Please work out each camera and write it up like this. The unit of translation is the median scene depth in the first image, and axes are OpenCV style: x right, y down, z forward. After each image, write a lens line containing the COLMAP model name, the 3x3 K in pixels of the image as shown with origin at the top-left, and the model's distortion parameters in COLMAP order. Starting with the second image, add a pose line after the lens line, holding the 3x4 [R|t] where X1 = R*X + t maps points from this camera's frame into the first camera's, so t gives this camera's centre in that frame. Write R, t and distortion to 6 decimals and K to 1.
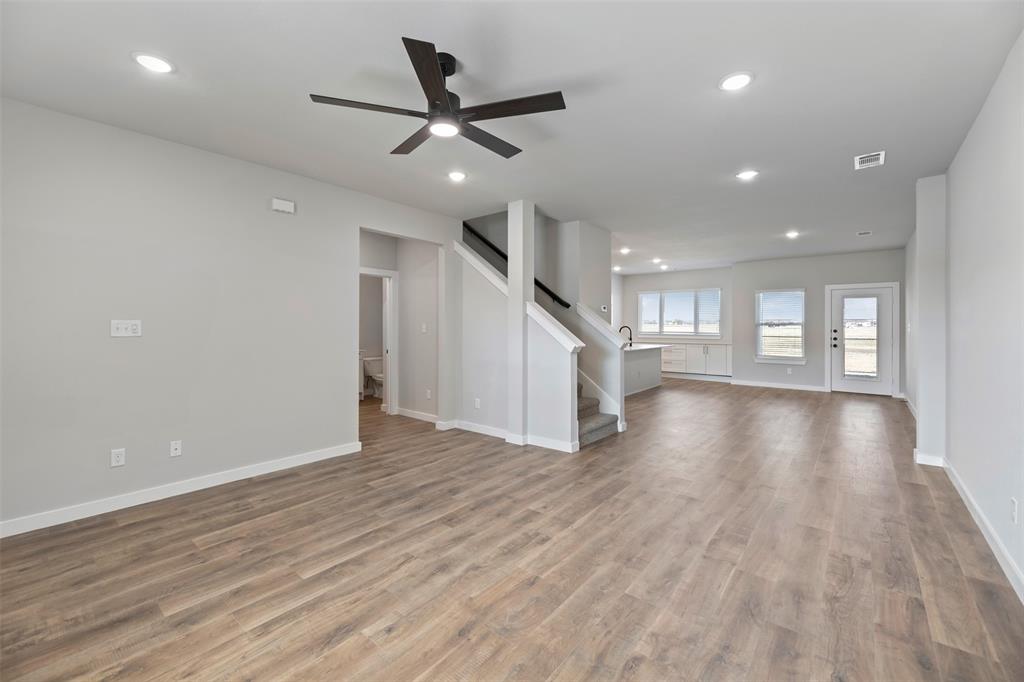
lens RADIAL K [[406.0, 0, 522.5], [0, 406.0, 323.3], [0, 0, 1]] dist [0.000686, -0.000381]
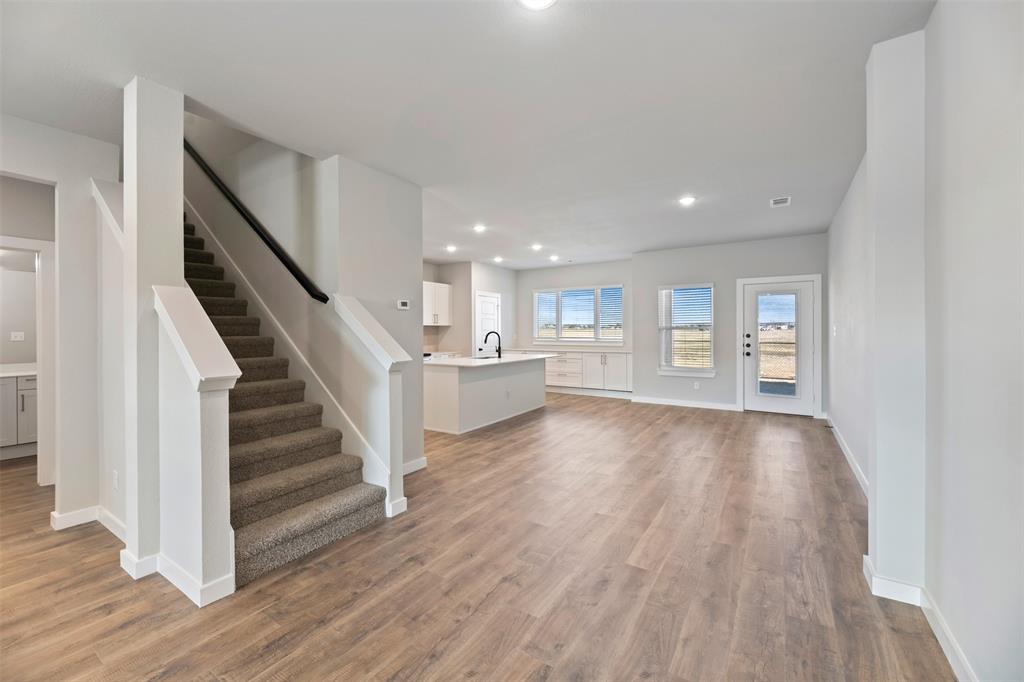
lens RADIAL K [[406.0, 0, 513.8], [0, 406.0, 330.6], [0, 0, 1]] dist [0.000686, -0.000381]
pose [[0.993457, -0.007249, 0.113980, 0.355344], [0.006654, 0.999962, 0.005596, 0.002542], [-0.114016, -0.004801, 0.993467, 0.415628]]
